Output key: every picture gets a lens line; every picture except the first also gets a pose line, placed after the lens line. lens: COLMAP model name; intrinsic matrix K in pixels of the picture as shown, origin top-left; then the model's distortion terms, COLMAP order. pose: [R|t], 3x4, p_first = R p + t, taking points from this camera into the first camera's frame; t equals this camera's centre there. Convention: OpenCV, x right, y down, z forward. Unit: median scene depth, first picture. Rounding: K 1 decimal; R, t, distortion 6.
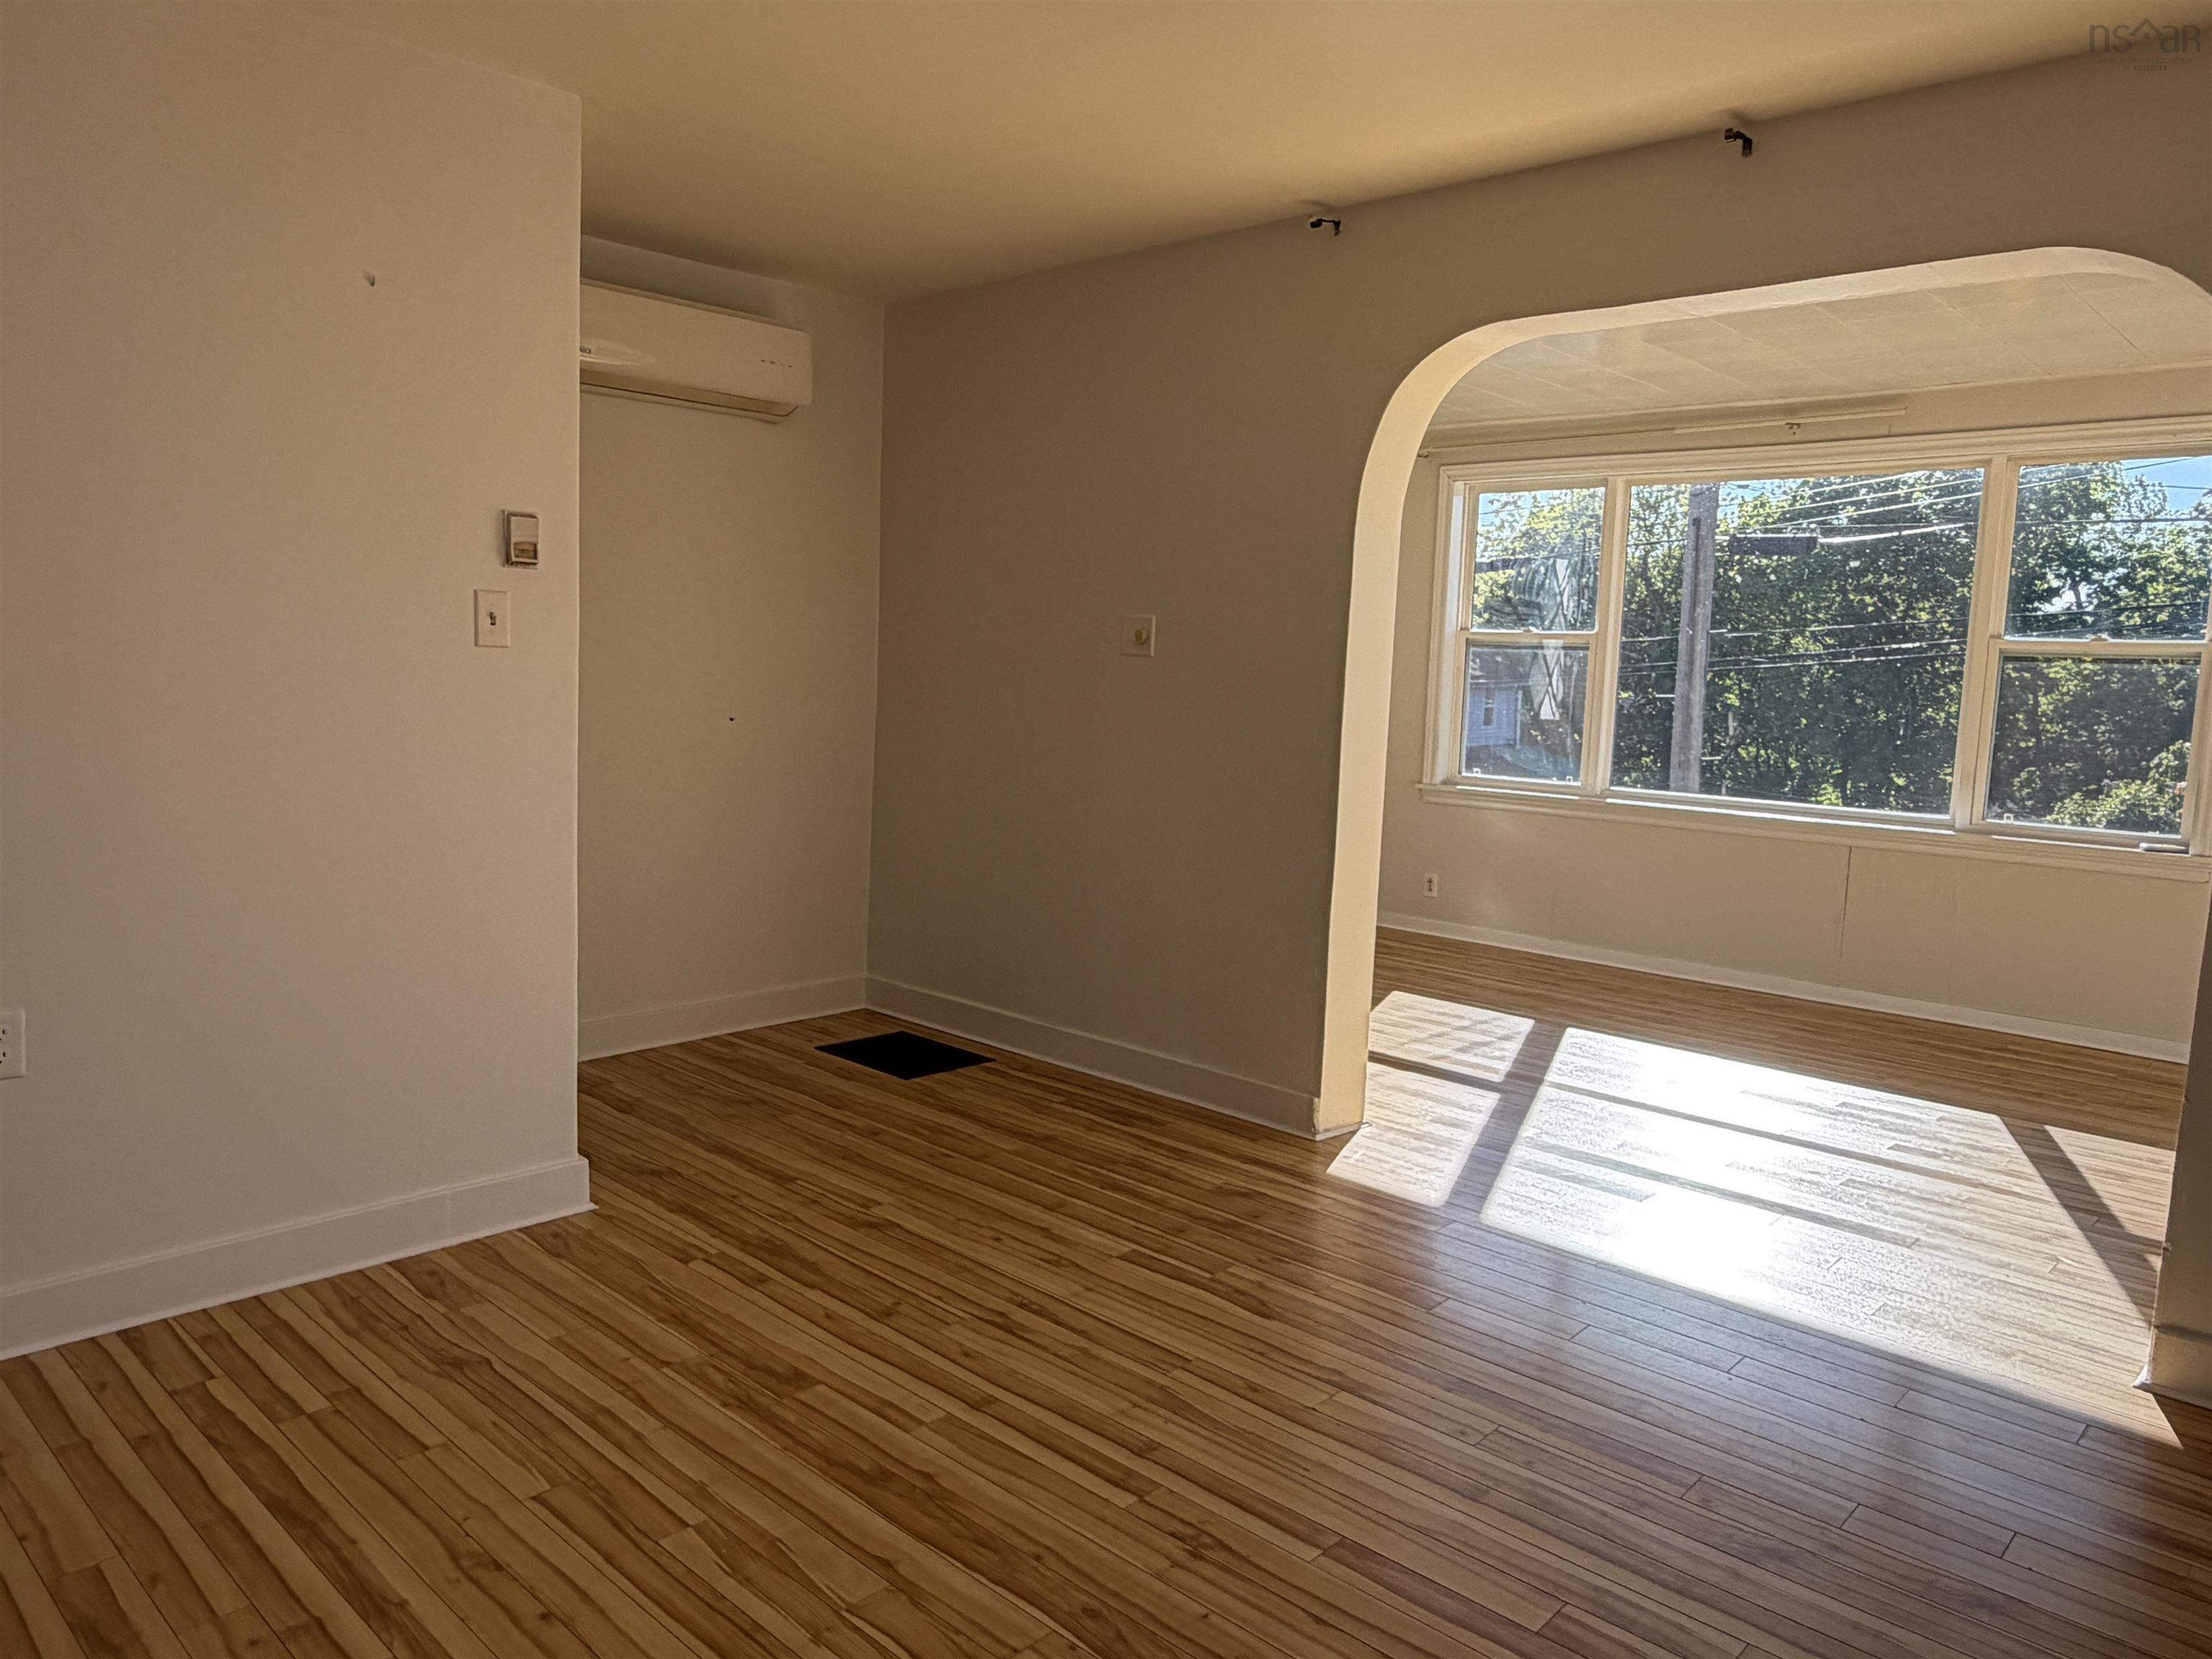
lens RADIAL K [[1540.7, 0, 1115.6], [0, 1540.7, 827.7], [0, 0, 1]] dist [-0.007747, 0.015240]
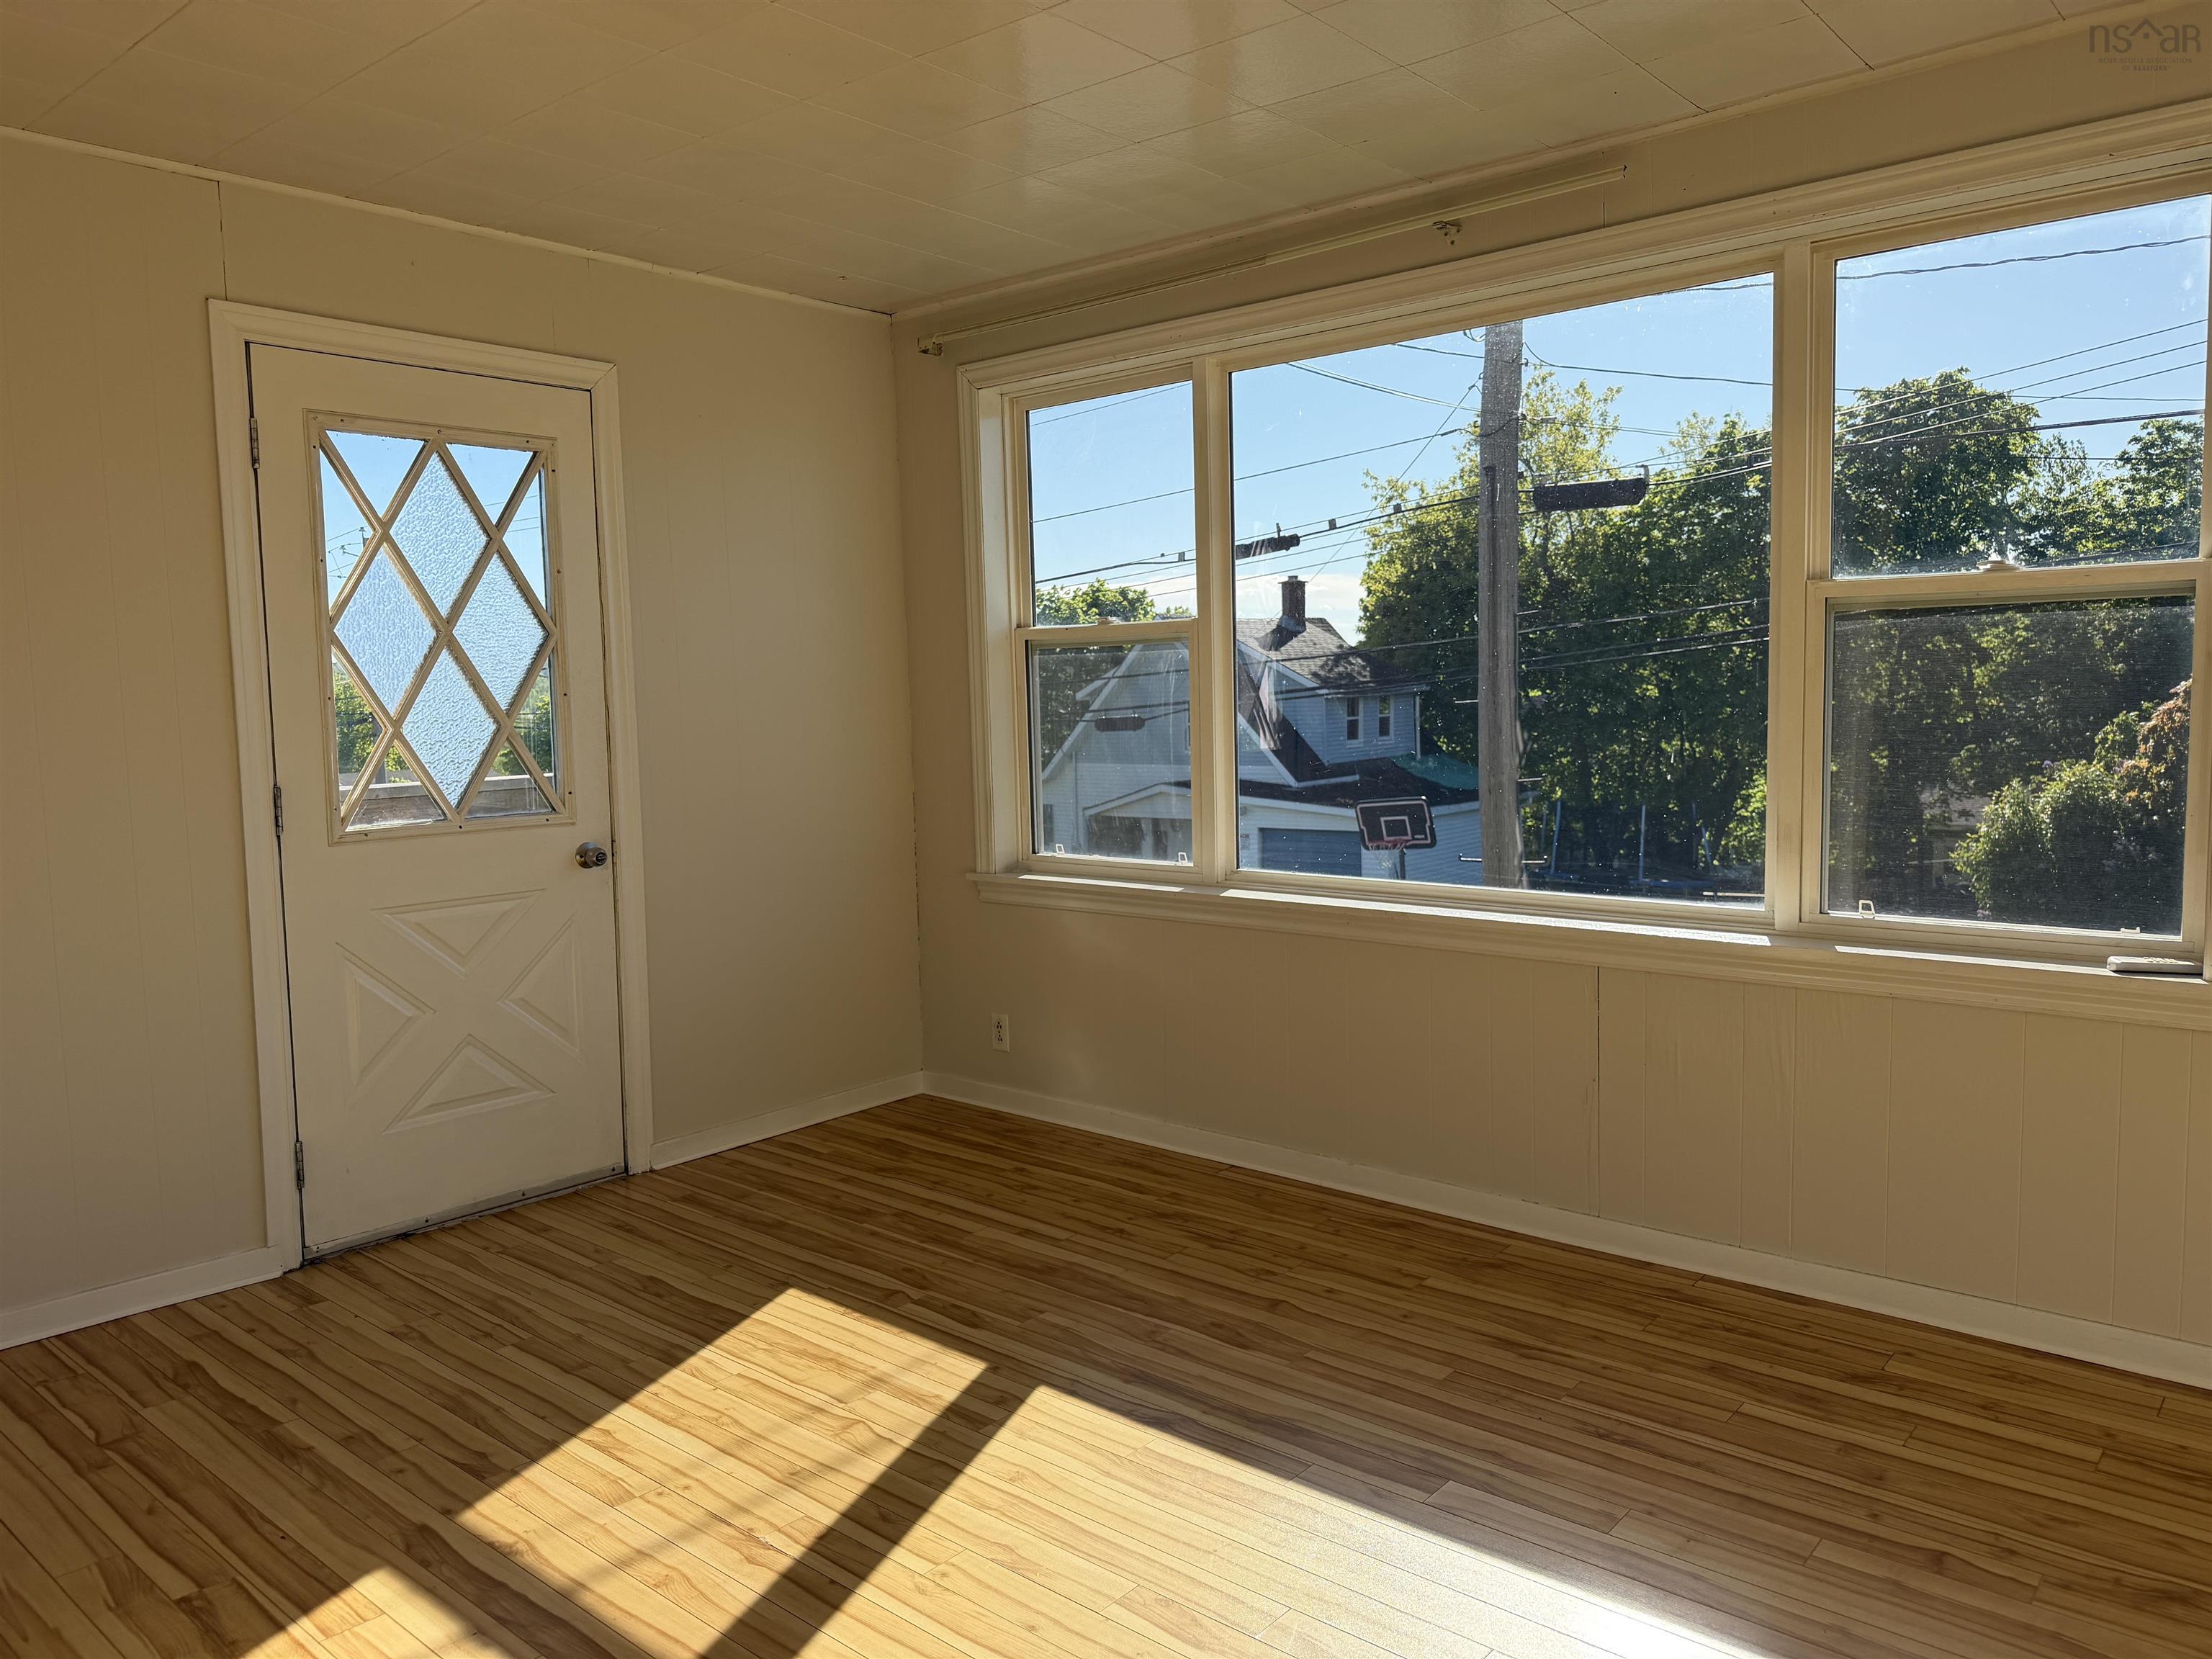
lens RADIAL K [[1549.8, 0, 1093.5], [0, 1549.8, 829.7], [0, 0, 1]] dist [-0.007579, -0.016260]
pose [[0.997993, -0.061639, 0.014491, 0.055955], [0.061854, 0.997974, -0.014879, -0.007846], [-0.013545, 0.015746, 0.999784, 0.084989]]
